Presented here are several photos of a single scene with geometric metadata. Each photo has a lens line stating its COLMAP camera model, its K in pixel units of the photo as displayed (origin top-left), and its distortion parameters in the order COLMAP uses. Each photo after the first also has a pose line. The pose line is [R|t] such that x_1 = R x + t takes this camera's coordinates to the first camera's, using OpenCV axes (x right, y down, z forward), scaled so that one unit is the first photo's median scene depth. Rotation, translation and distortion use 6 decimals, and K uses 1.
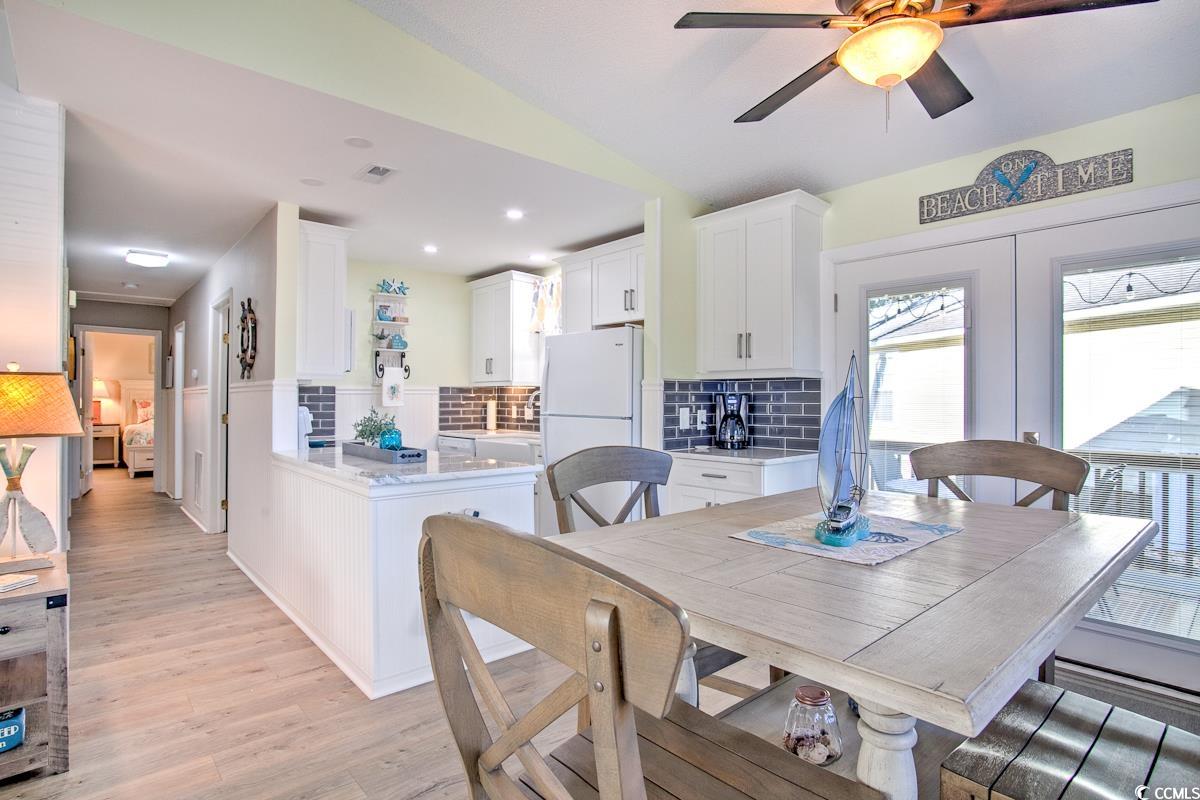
lens RADIAL K [[610.5, 0, 602.8], [0, 610.5, 401.4], [0, 0, 1]] dist [-0.059563, 0.026944]
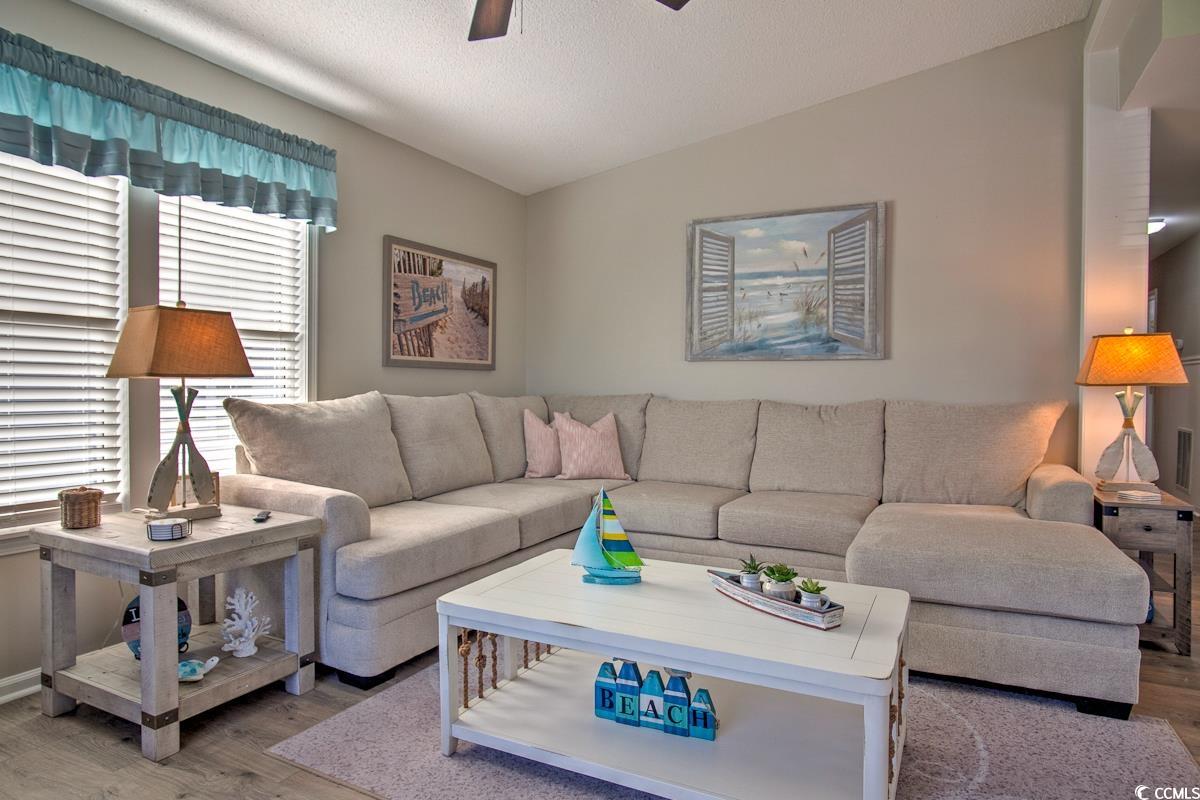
lens RADIAL K [[715.5, 0, 593.3], [0, 715.5, 392.6], [0, 0, 1]] dist [-0.028710, 0.017287]
pose [[0.351044, 0.011828, -0.936284, 0.010954], [-0.004725, 0.999930, 0.010861, 0.034488], [0.936347, 0.000611, 0.351075, -0.329420]]
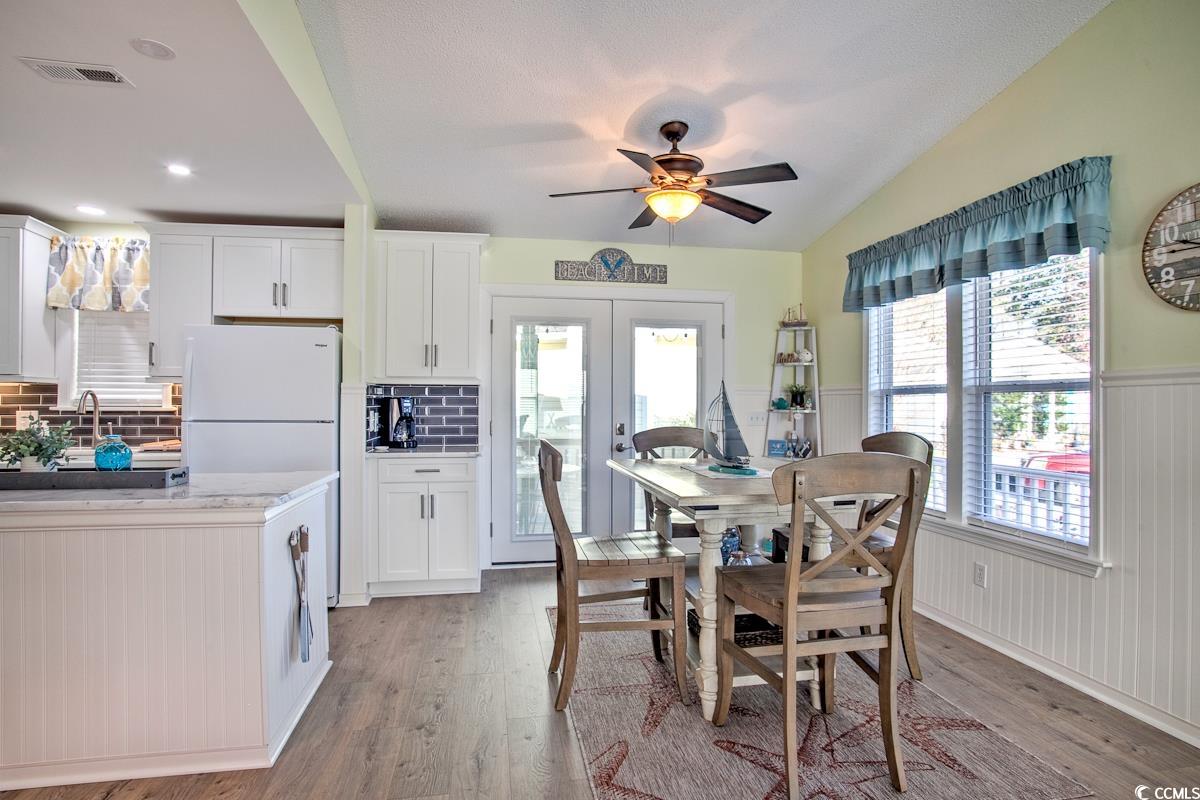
lens RADIAL K [[610.5, 0, 603.8], [0, 610.5, 403.5], [0, 0, 1]] dist [-0.059563, 0.026944]
pose [[0.522811, 0.001379, 0.852448, -0.518736], [-0.000268, 0.999999, -0.001453, -0.000162], [-0.852449, 0.000531, 0.522811, 0.120352]]
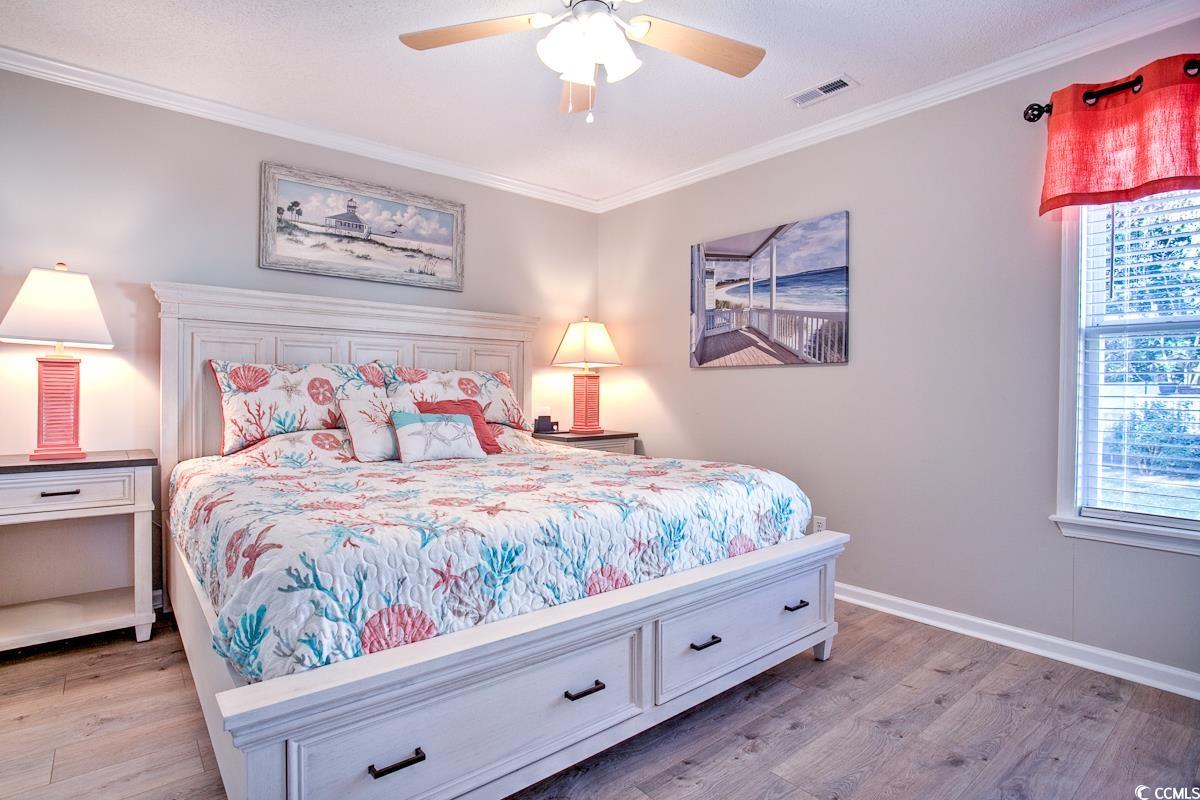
lens RADIAL K [[610.5, 0, 604.9], [0, 610.5, 399.2], [0, 0, 1]] dist [-0.059563, 0.026944]
pose [[0.999673, 0.008832, -0.023989, -1.612330], [-0.008645, 0.999932, 0.007887, 0.027839], [0.024057, -0.007677, 0.999681, 1.963935]]
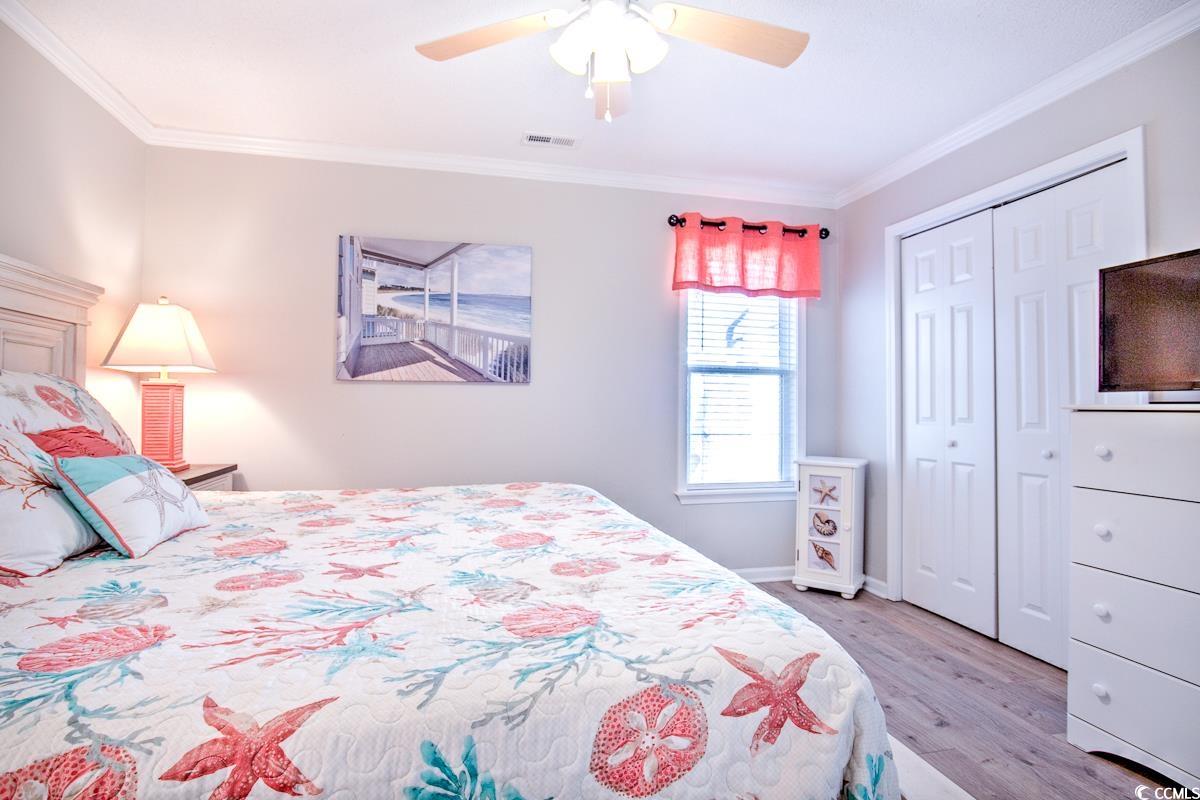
lens RADIAL K [[610.5, 0, 602.0], [0, 610.5, 404.3], [0, 0, 1]] dist [-0.059563, 0.026944]
pose [[0.460966, 0.008483, 0.887377, -2.010465], [-0.003390, 0.999964, -0.007798, 0.022042], [-0.887411, 0.000587, 0.460978, 2.226676]]
